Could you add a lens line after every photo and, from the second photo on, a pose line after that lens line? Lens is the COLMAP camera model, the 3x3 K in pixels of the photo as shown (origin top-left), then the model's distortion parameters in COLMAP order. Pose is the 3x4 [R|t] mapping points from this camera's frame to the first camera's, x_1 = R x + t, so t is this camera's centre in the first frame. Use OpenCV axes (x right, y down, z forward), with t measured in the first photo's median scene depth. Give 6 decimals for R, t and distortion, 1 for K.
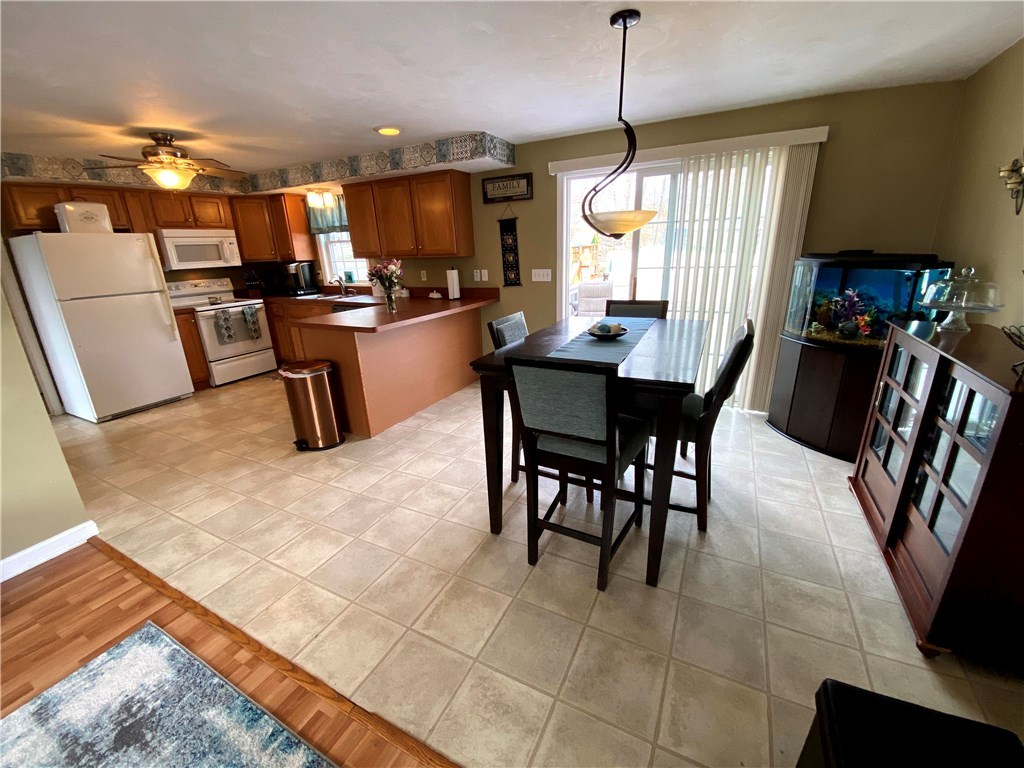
lens RADIAL K [[420.1, 0, 510.8], [0, 420.1, 387.2], [0, 0, 1]] dist [0.002186, -0.000337]
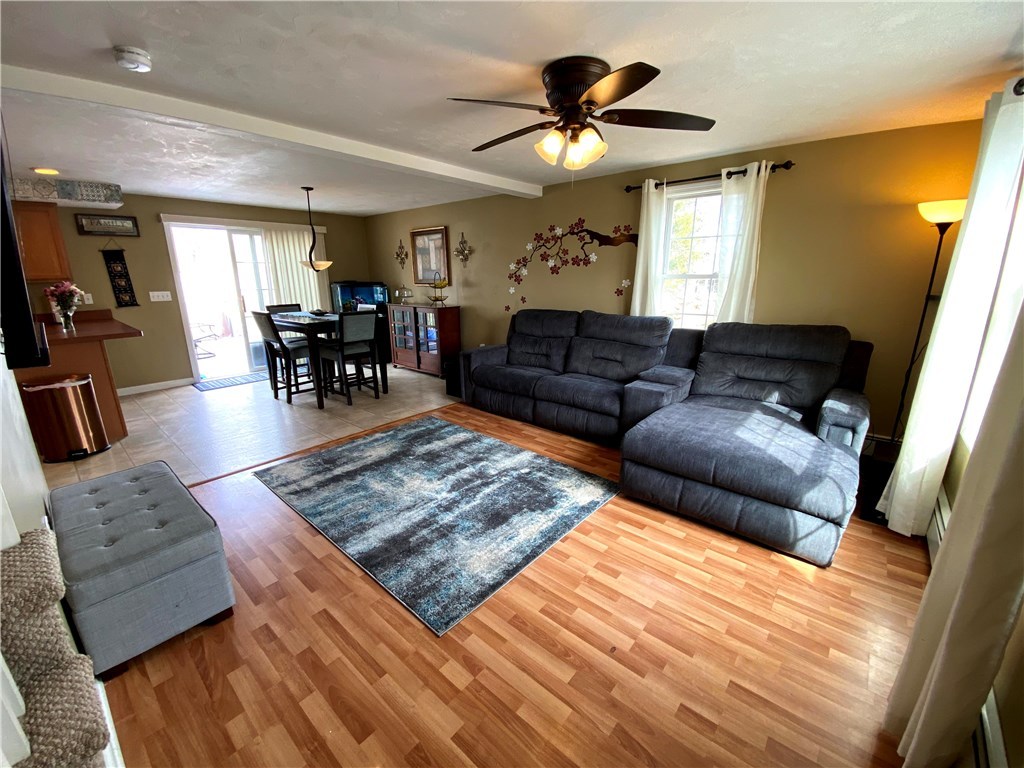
lens RADIAL K [[420.1, 0, 511.8], [0, 420.1, 384.9], [0, 0, 1]] dist [0.002186, -0.000337]
pose [[0.226095, -0.224444, 0.947896, -0.959078], [0.301677, 0.941385, 0.150946, 0.113223], [-0.926214, 0.251830, 0.280552, -0.268332]]
